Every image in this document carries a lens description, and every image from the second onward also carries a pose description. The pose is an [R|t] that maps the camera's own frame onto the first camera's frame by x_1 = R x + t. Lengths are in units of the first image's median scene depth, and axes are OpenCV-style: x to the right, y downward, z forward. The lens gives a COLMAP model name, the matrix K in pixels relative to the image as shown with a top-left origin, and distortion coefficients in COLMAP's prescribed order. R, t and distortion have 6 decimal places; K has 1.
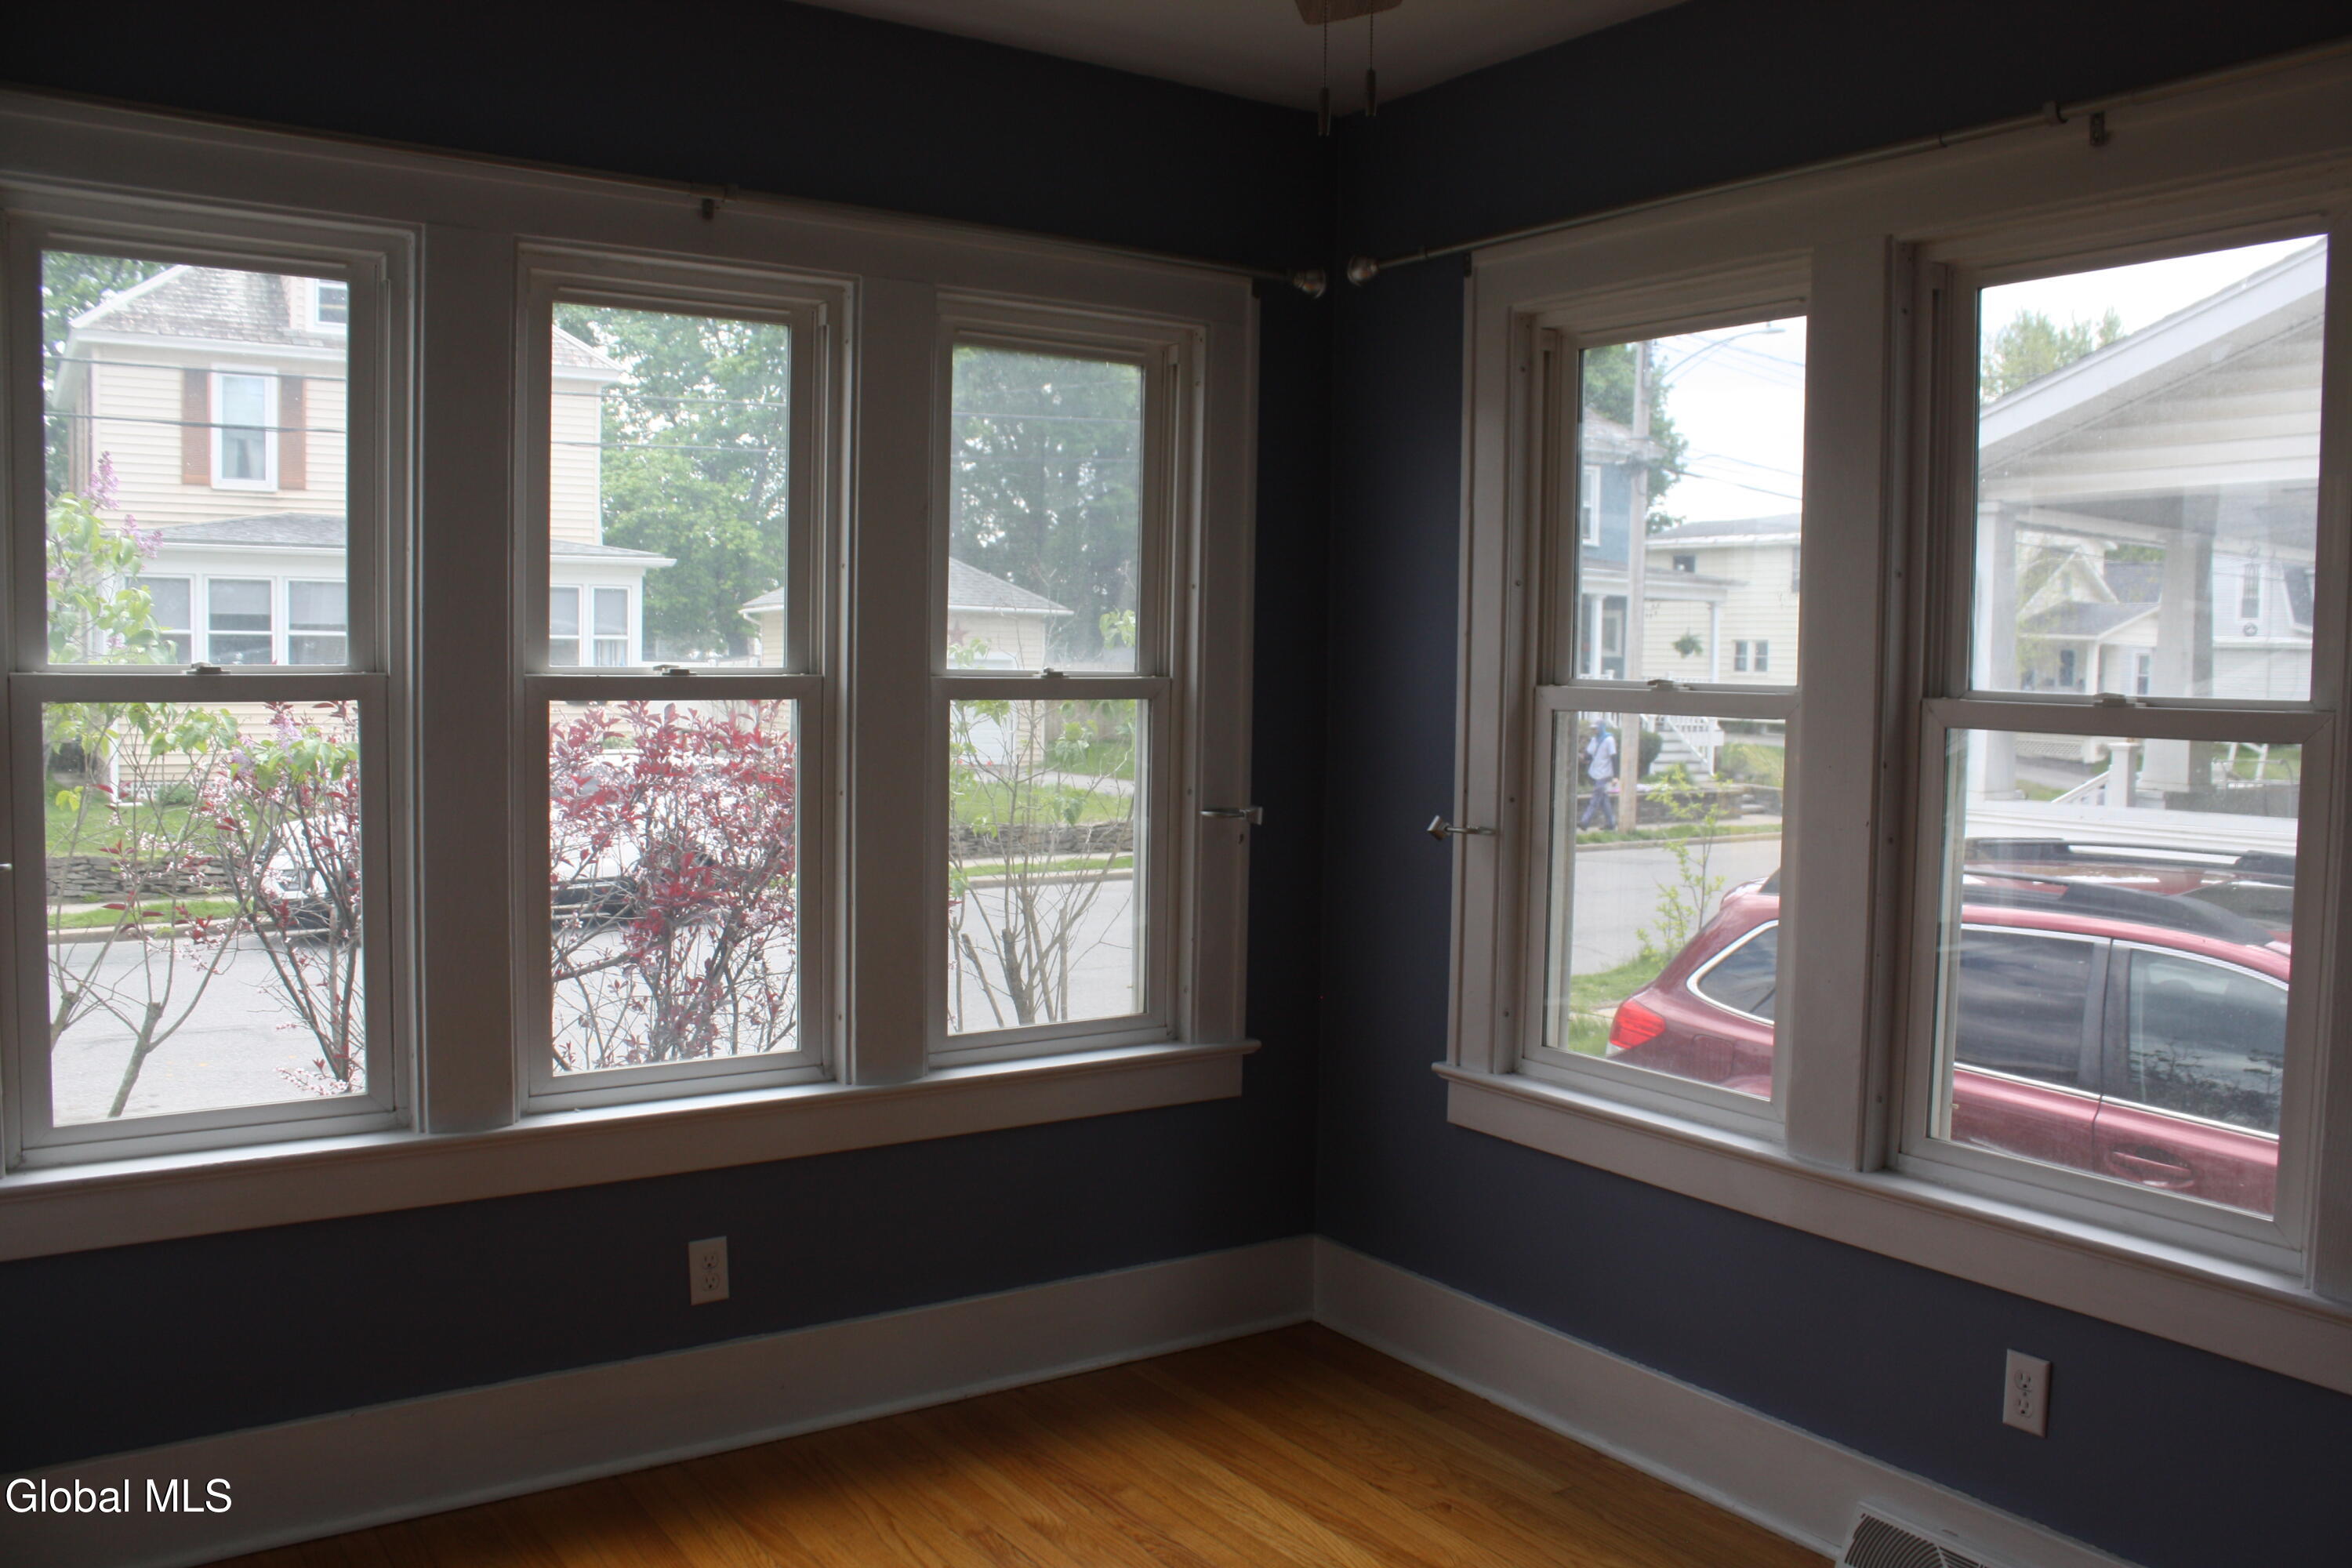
lens RADIAL K [[1962.2, 0, 1214.5], [0, 1962.2, 785.5], [0, 0, 1]] dist [-0.160940, 0.147162]
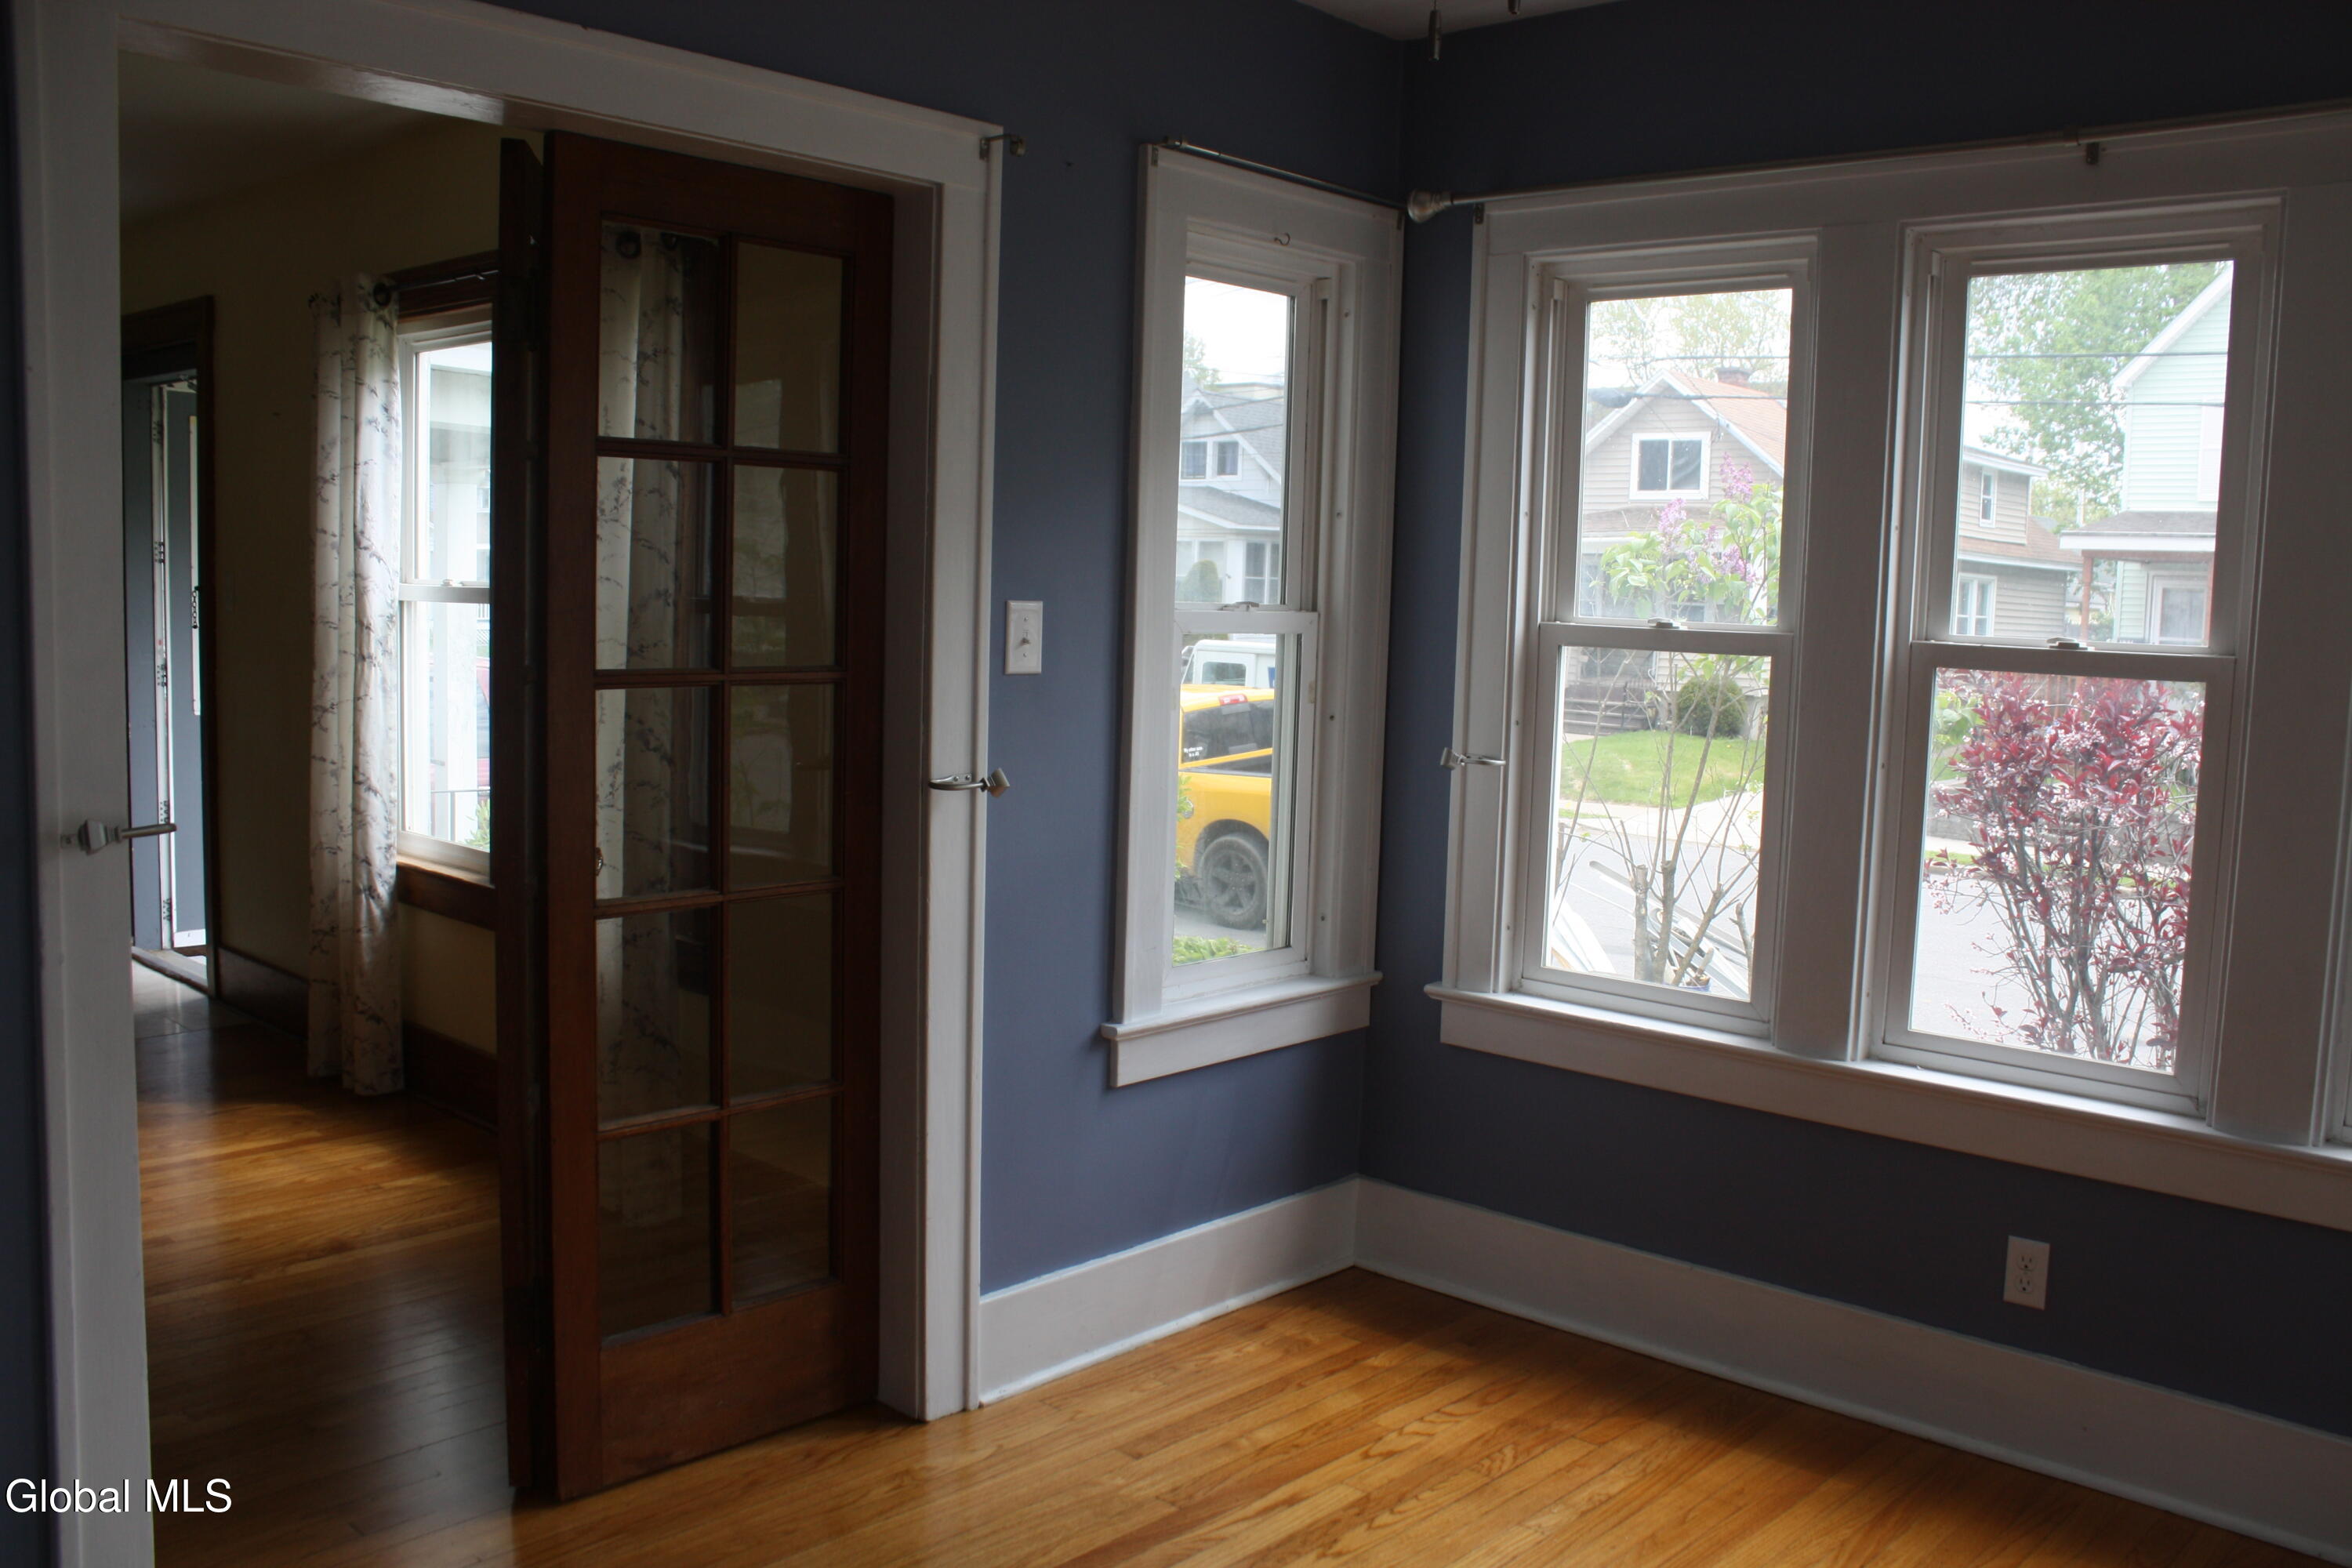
lens RADIAL K [[1962.2, 0, 1214.5], [0, 1962.2, 785.5], [0, 0, 1]] dist [-0.160940, 0.147162]
pose [[0.235309, 0.091436, -0.967610, 0.562079], [-0.095432, 0.992928, 0.070620, -0.016944], [0.967224, 0.075724, 0.242371, 0.383421]]
